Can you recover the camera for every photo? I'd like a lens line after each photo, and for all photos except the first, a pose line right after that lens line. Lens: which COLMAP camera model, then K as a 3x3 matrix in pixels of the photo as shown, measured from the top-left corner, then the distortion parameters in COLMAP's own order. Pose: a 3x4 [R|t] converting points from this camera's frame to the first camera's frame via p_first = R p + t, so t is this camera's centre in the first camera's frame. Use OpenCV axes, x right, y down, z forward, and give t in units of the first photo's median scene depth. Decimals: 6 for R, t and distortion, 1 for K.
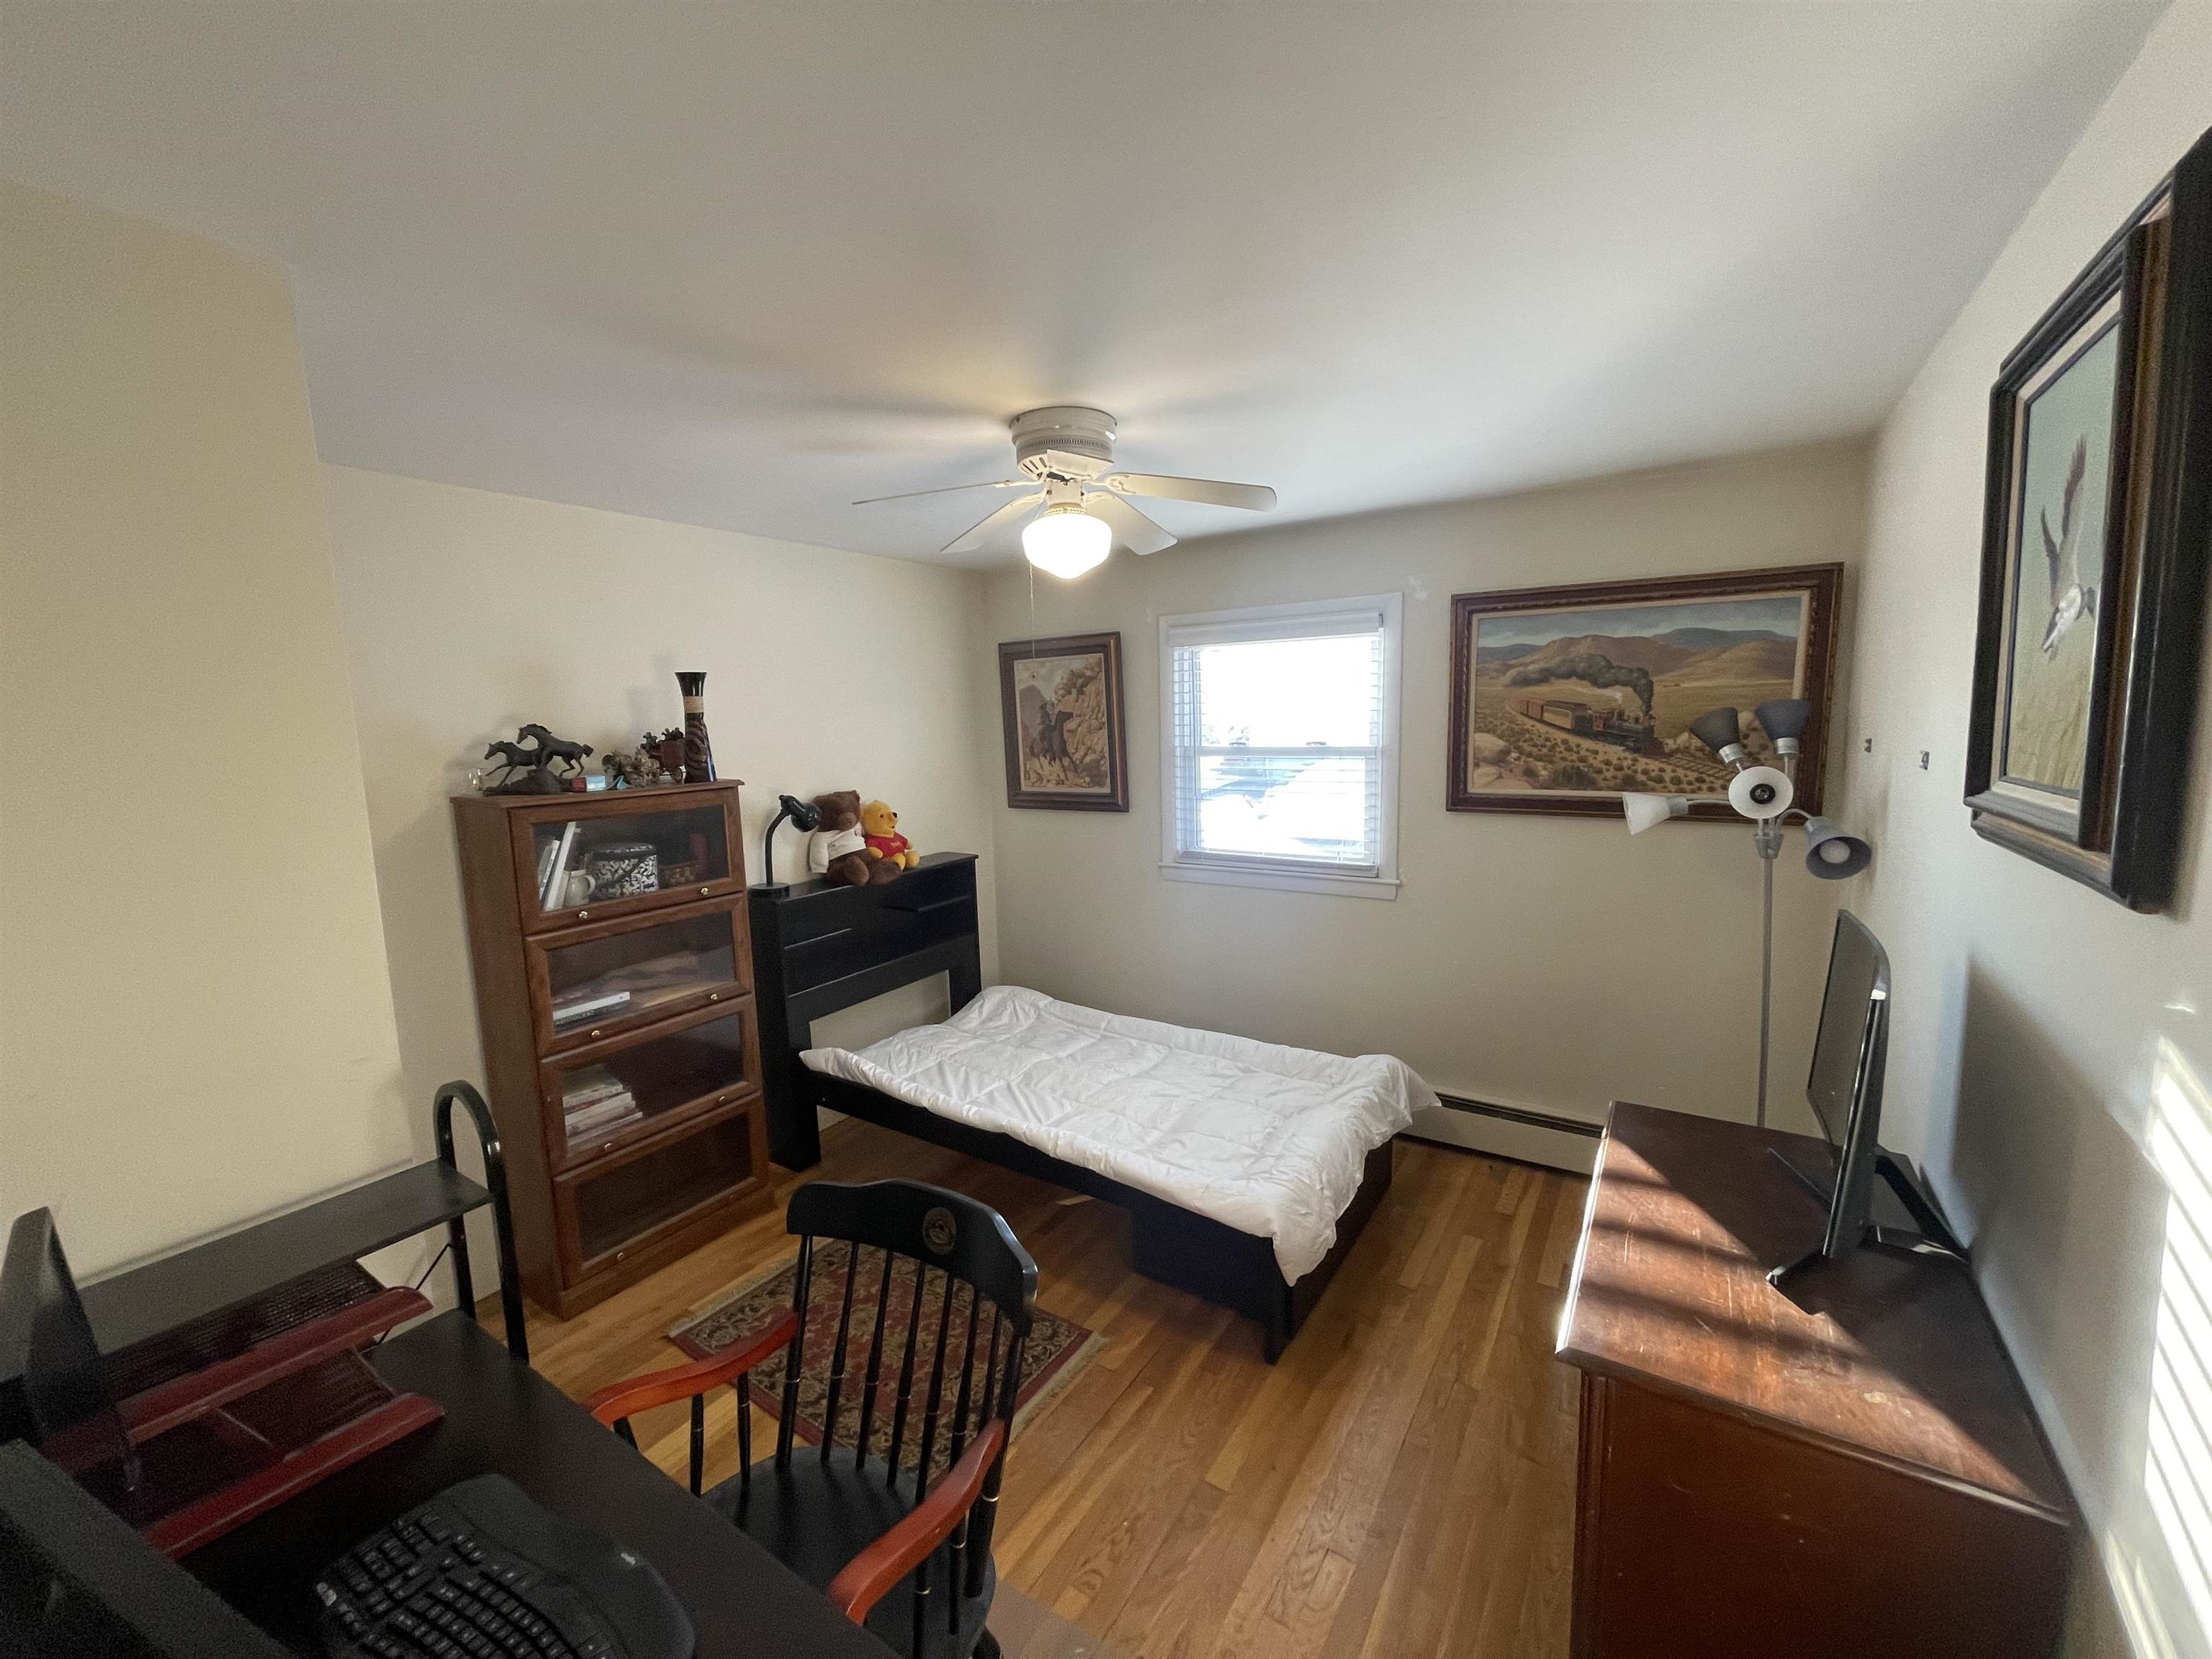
lens RADIAL K [[885.0, 0, 1092.8], [0, 885.0, 825.9], [0, 0, 1]] dist [-0.000042, -0.000637]
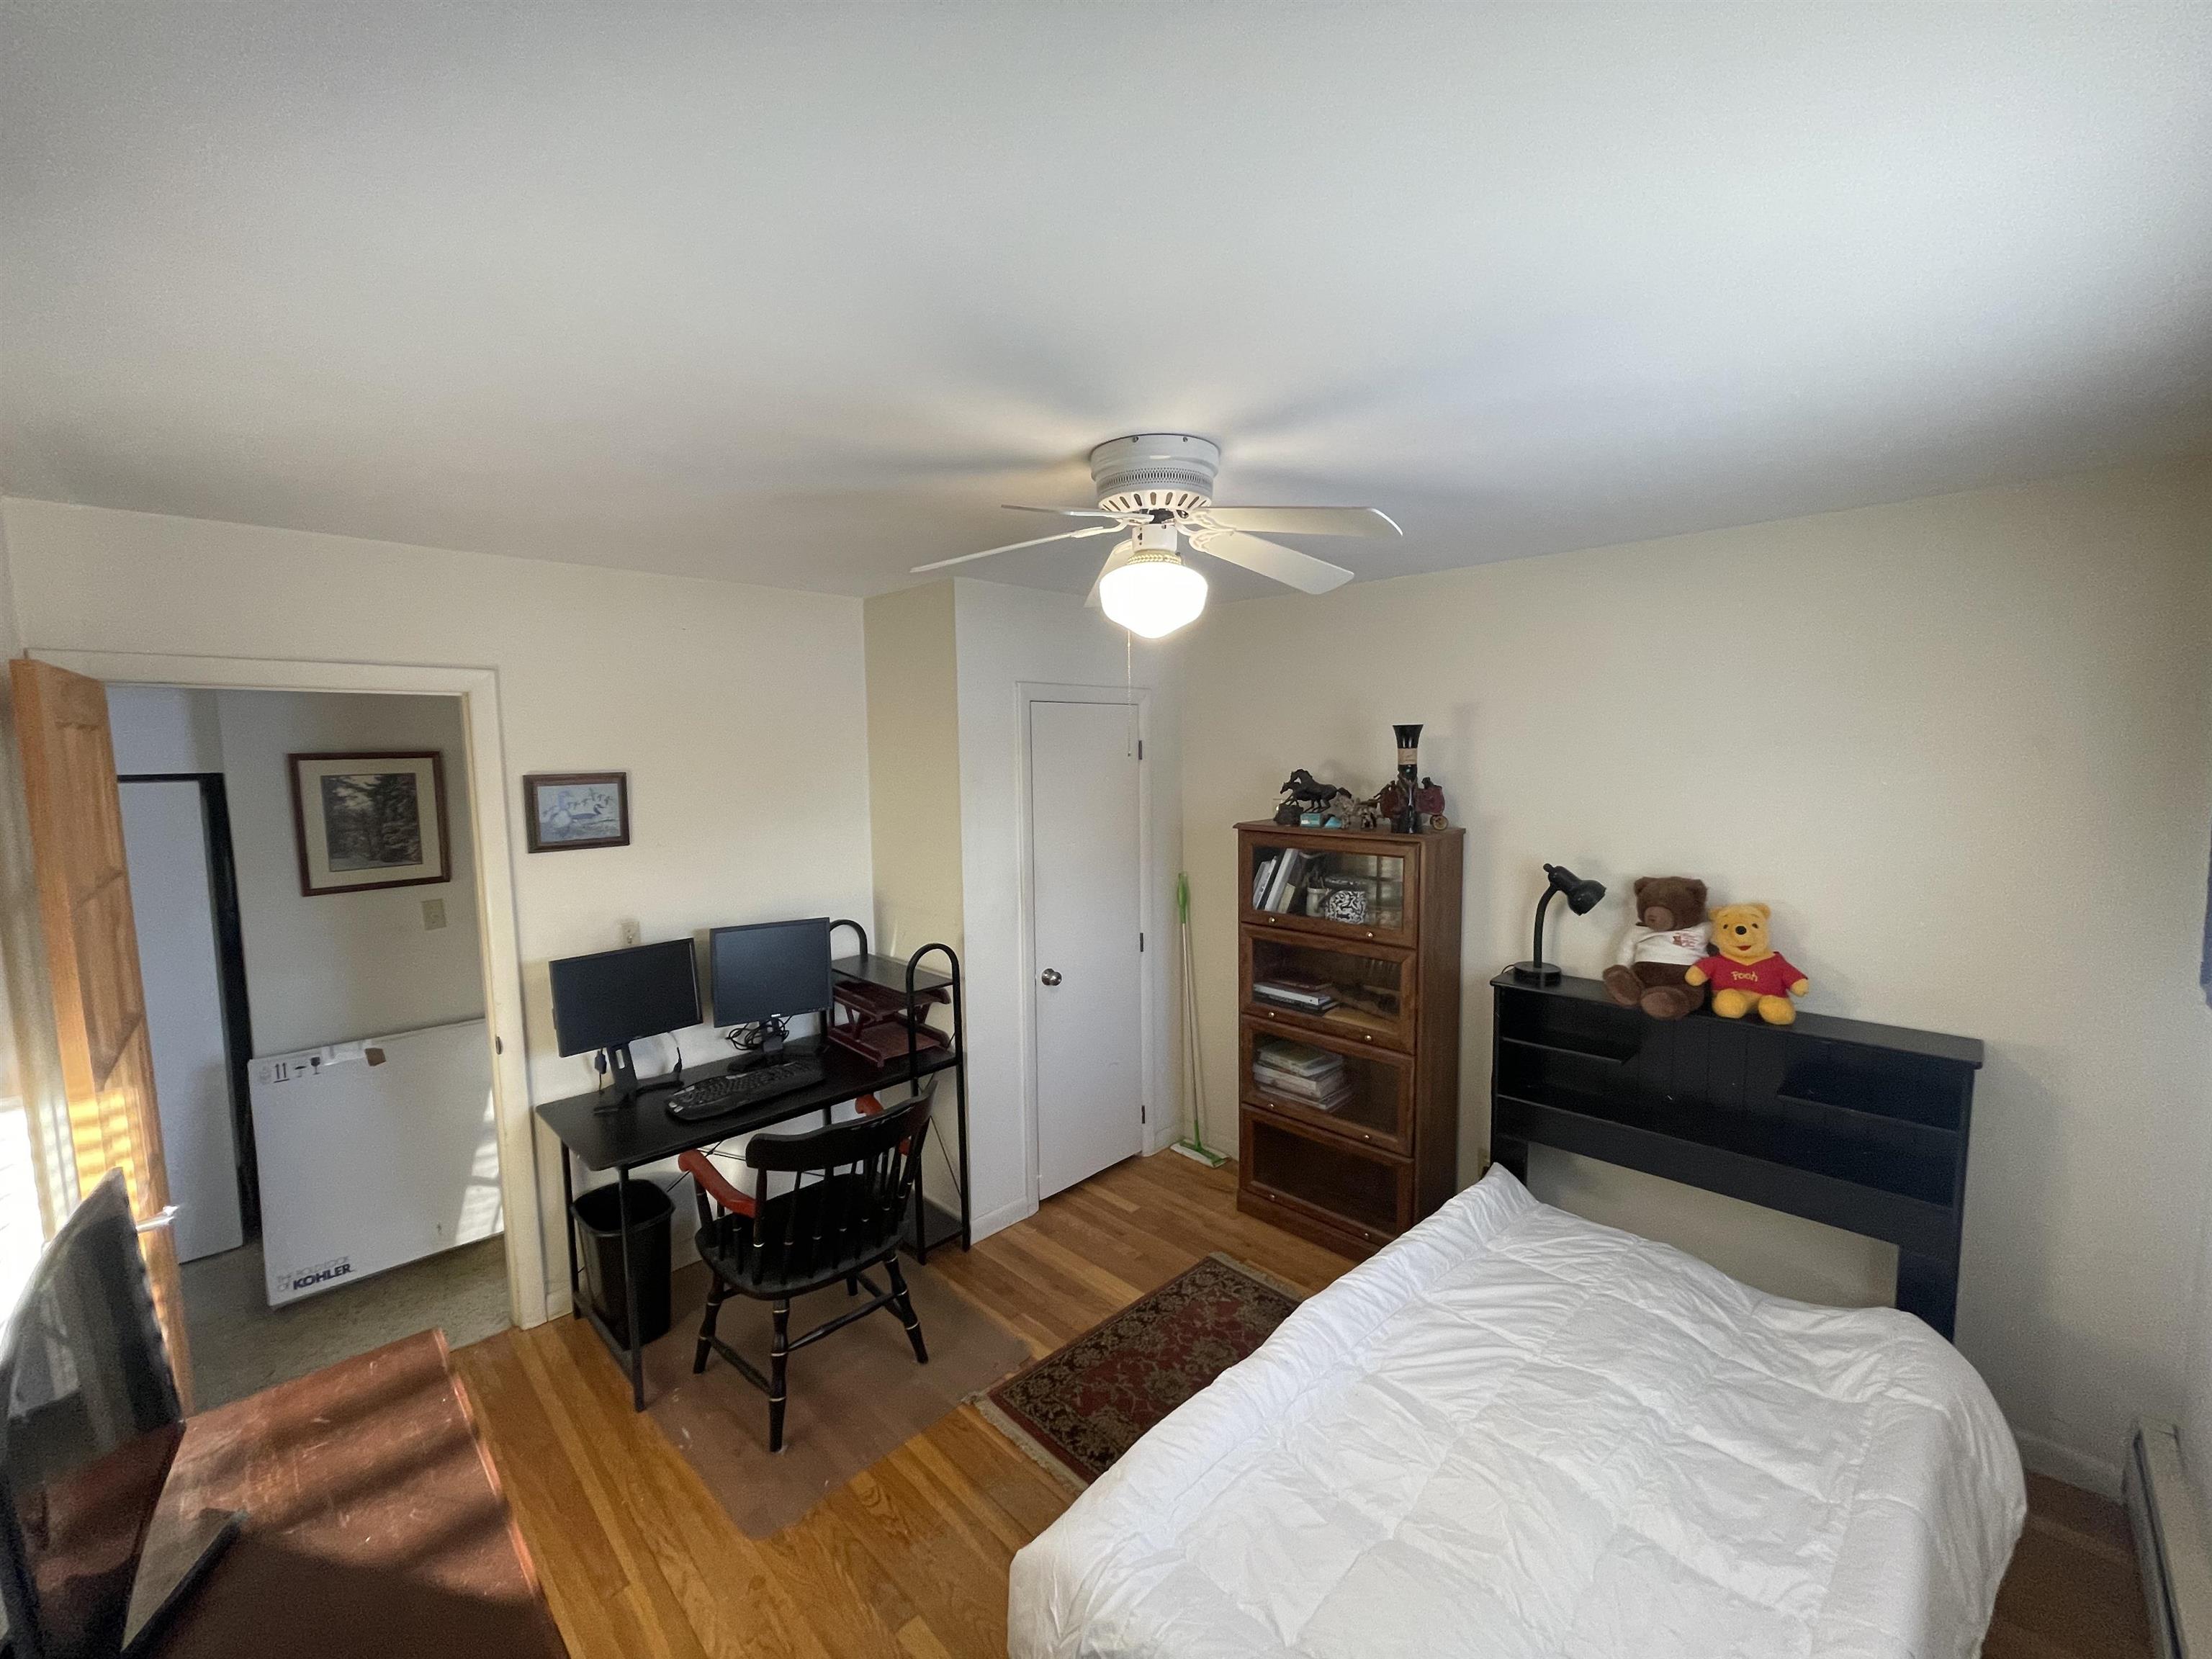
lens RADIAL K [[885.0, 0, 1091.5], [0, 885.0, 823.6], [0, 0, 1]] dist [-0.000042, -0.000637]
pose [[-0.194617, 0.118968, -0.973638, 0.656827], [-0.105786, 0.984282, 0.141414, -0.177539], [0.975158, 0.130518, -0.178973, 0.895547]]
